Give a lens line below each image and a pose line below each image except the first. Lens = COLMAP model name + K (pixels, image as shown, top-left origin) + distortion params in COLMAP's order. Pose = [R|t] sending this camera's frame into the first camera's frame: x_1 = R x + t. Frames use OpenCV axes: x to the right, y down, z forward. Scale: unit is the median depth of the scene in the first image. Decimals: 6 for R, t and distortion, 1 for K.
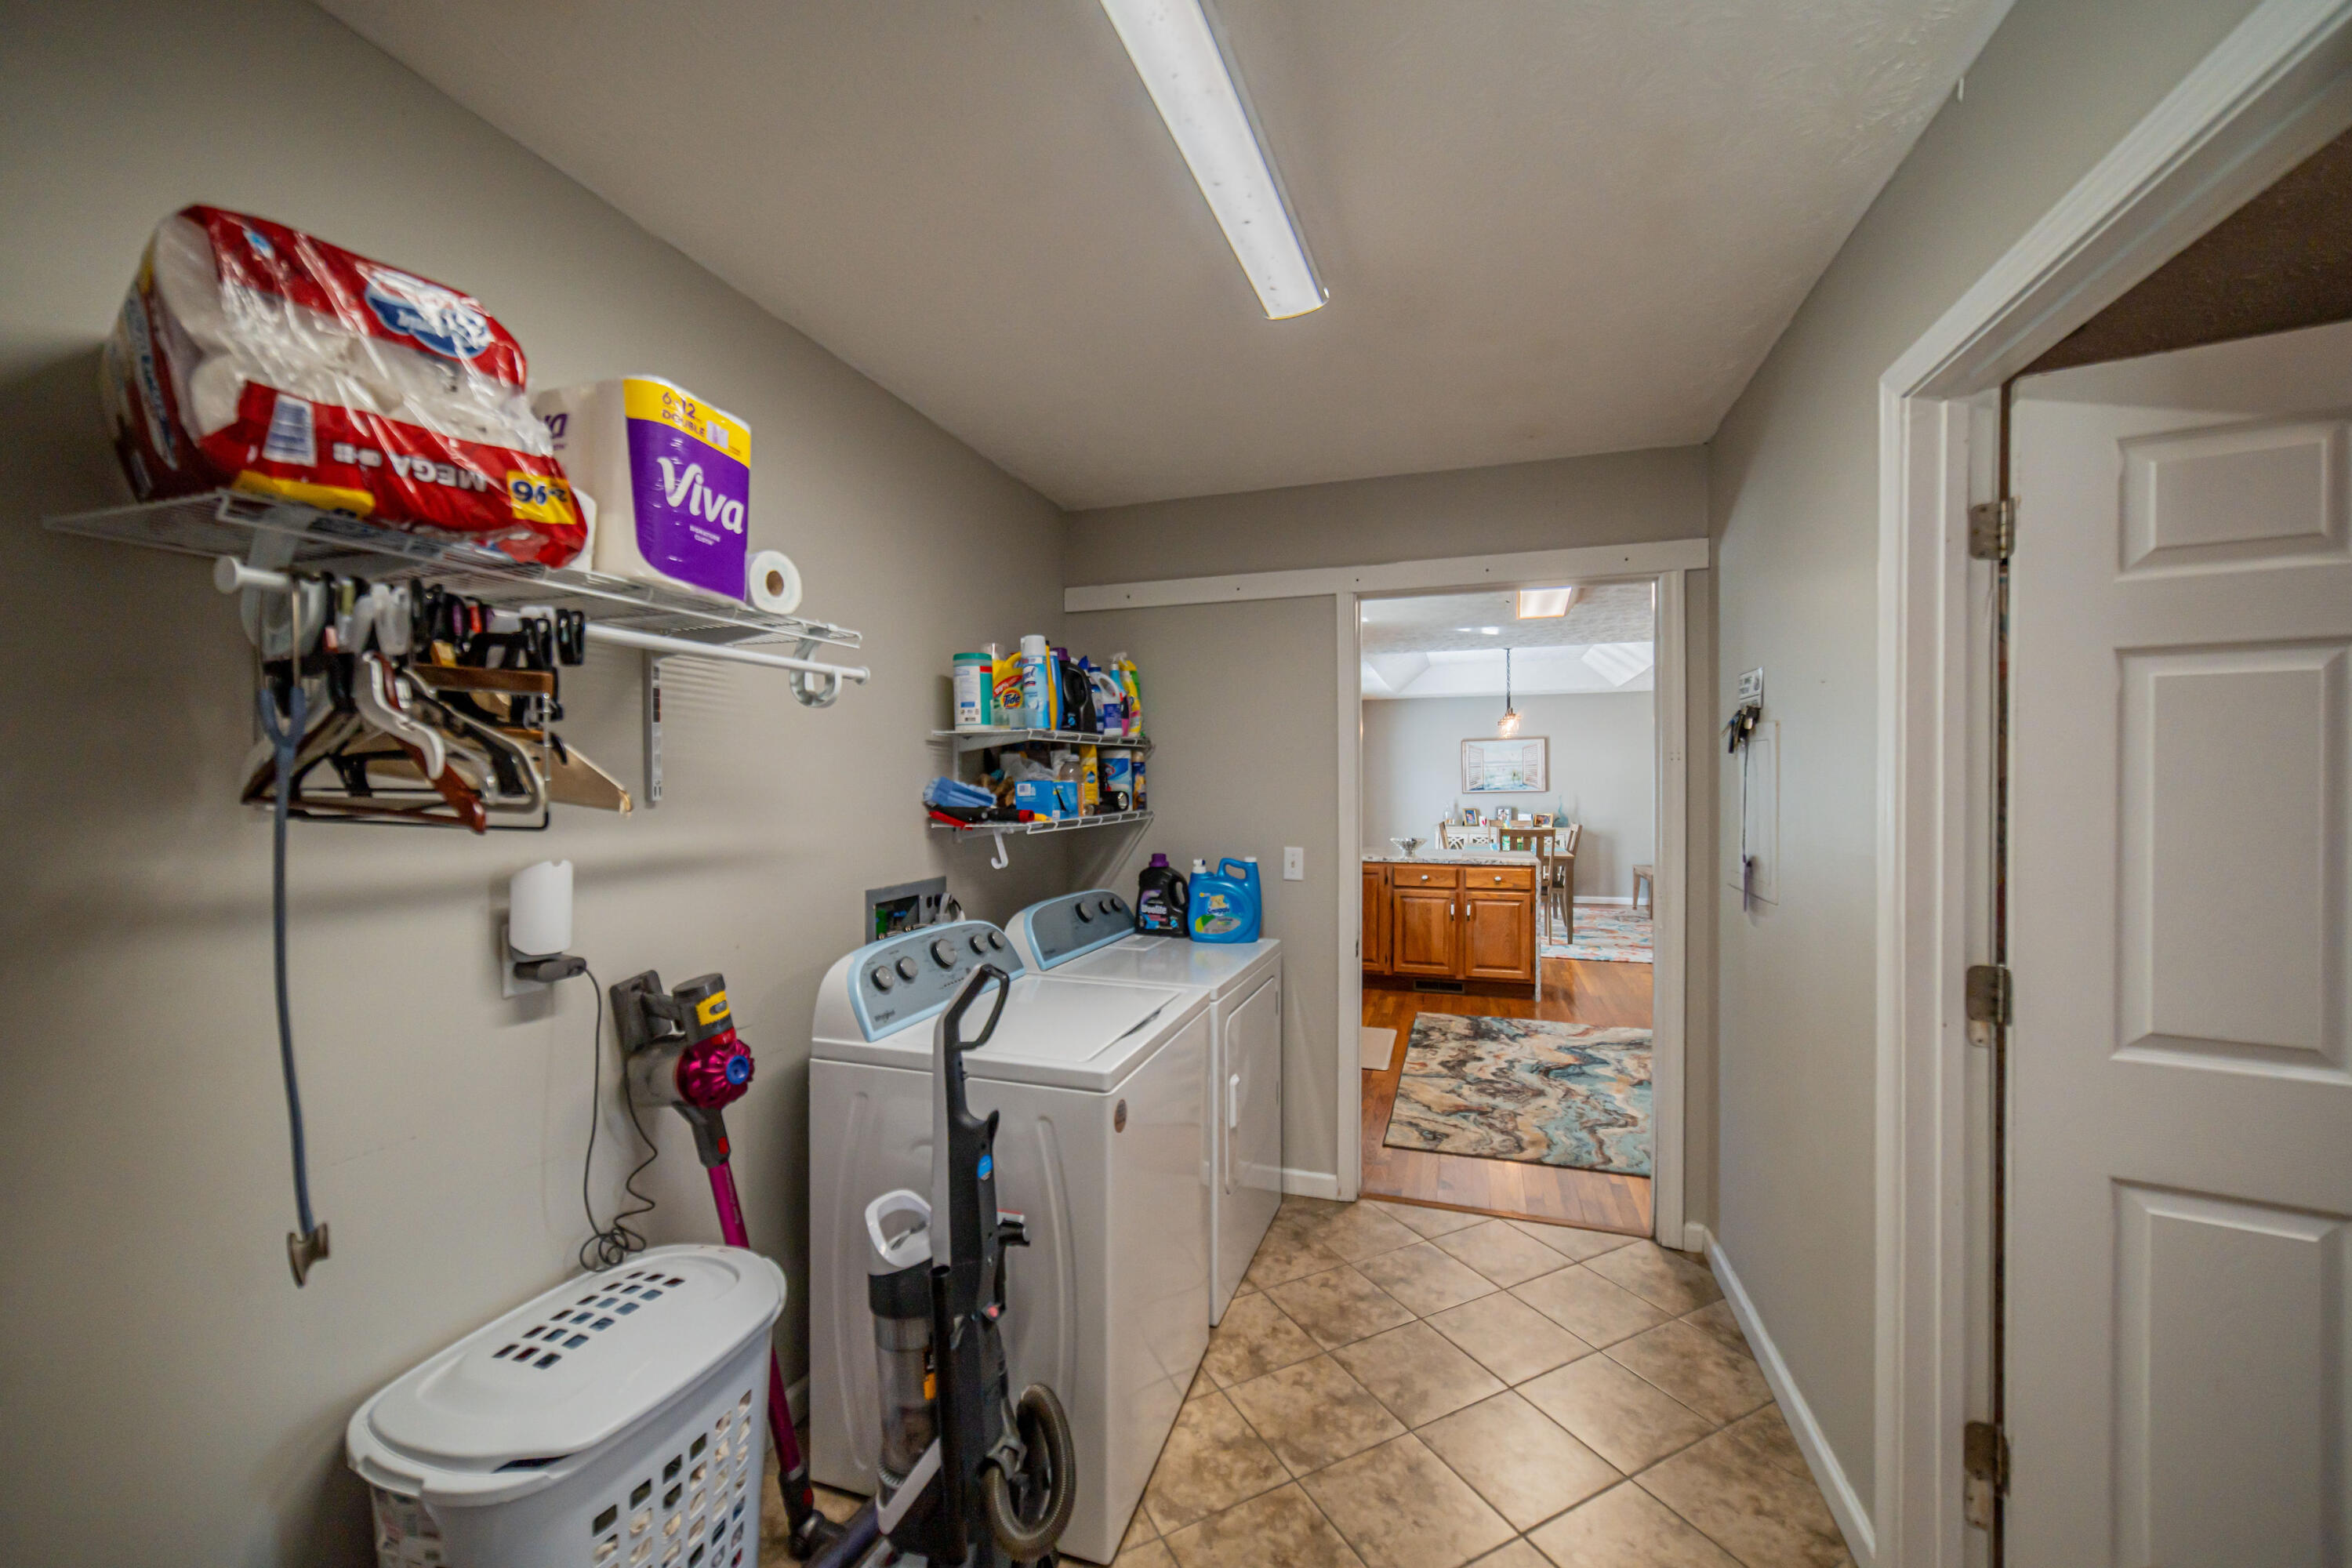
lens RADIAL K [[910.5, 0, 1176.9], [0, 910.5, 785.8], [0, 0, 1]] dist [-0.001160, -0.000198]
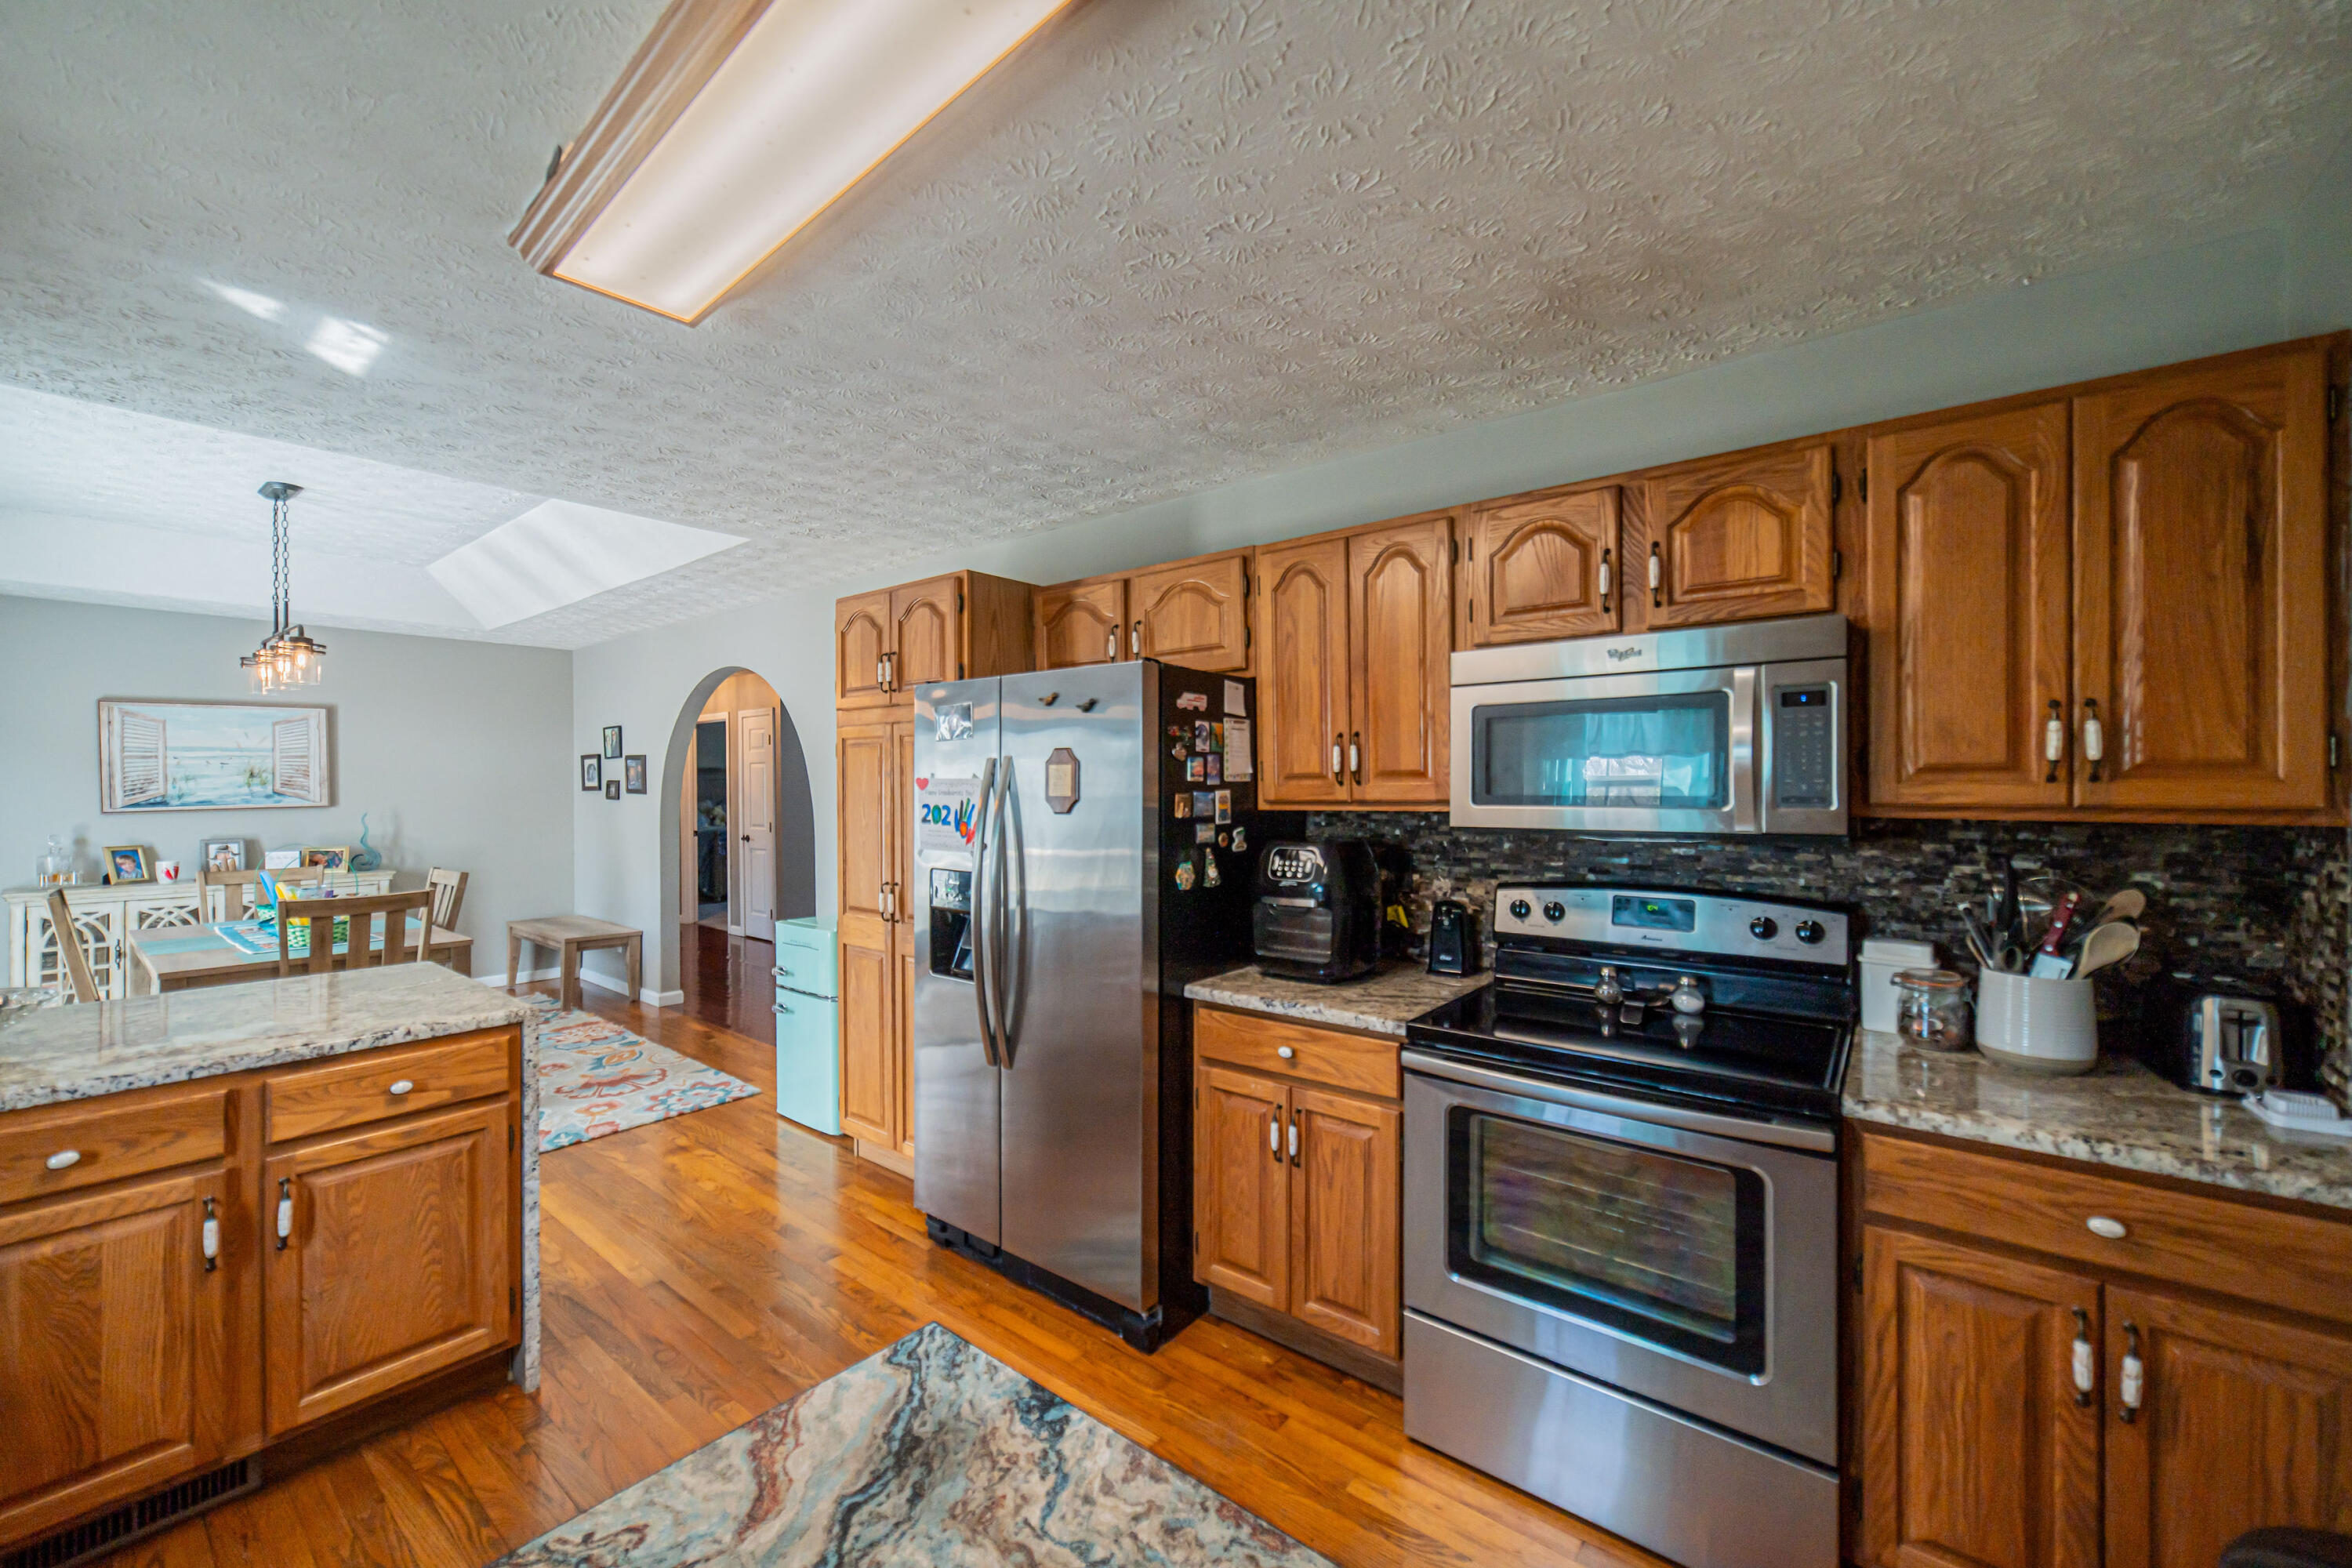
lens RADIAL K [[910.5, 0, 1178.9], [0, 910.5, 784.8], [0, 0, 1]] dist [-0.001160, -0.000198]
pose [[0.352738, -0.001019, 0.935722, 0.108695], [0.005611, 0.999984, -0.001026, -0.004245], [-0.935705, 0.005612, 0.352738, 0.468356]]
